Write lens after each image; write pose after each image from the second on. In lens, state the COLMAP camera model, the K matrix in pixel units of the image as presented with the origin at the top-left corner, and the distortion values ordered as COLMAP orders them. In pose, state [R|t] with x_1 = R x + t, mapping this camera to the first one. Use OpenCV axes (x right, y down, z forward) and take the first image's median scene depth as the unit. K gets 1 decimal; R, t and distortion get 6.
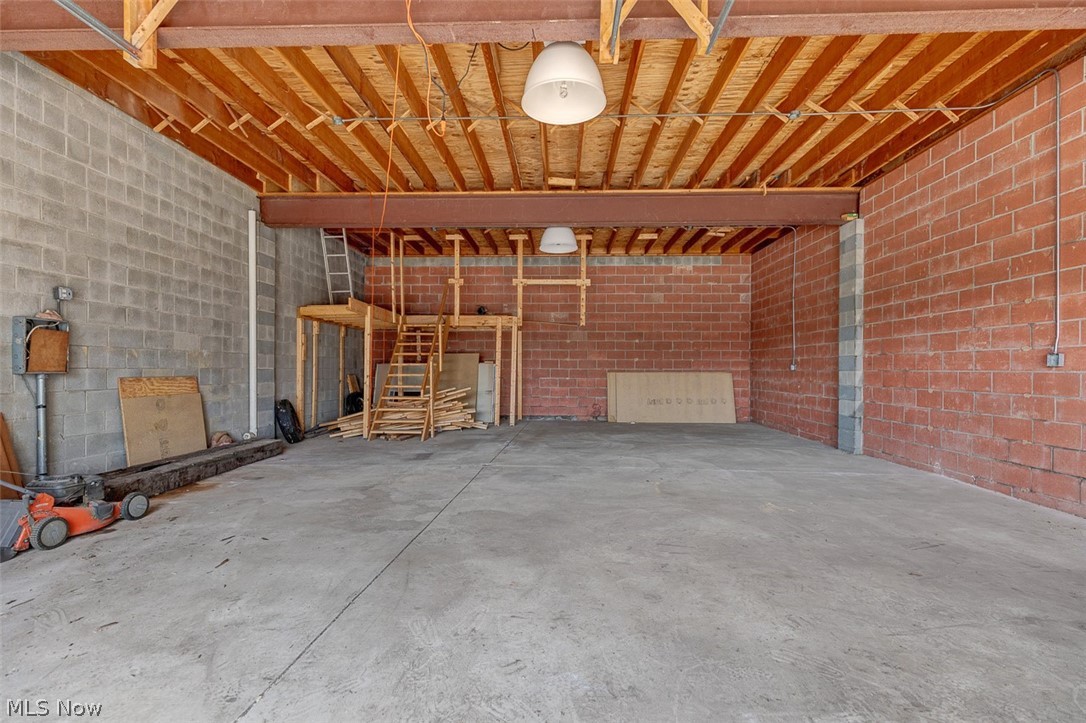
lens RADIAL K [[497.1, 0, 543.3], [0, 497.1, 364.8], [0, 0, 1]] dist [0.005427, -0.002482]
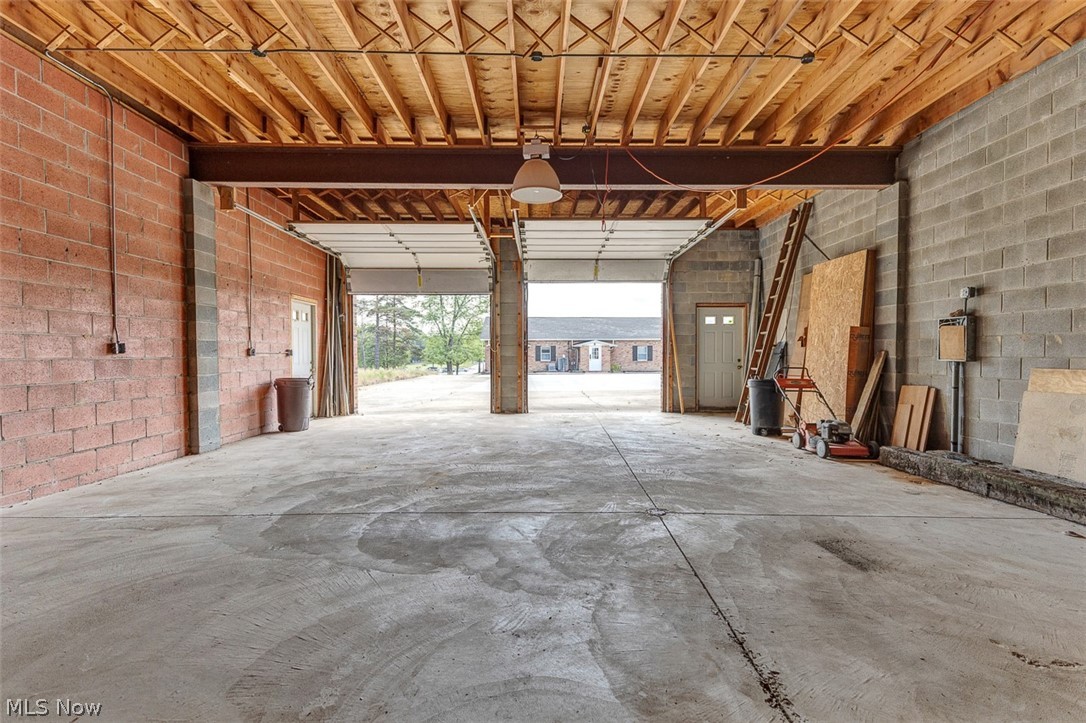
lens RADIAL K [[497.1, 0, 544.3], [0, 497.1, 361.5], [0, 0, 1]] dist [0.005427, -0.002482]
pose [[-0.998607, -0.001378, -0.052751, 0.072677], [-0.002086, 0.999908, 0.013378, 0.003388], [0.052728, 0.013470, -0.998518, 1.971325]]
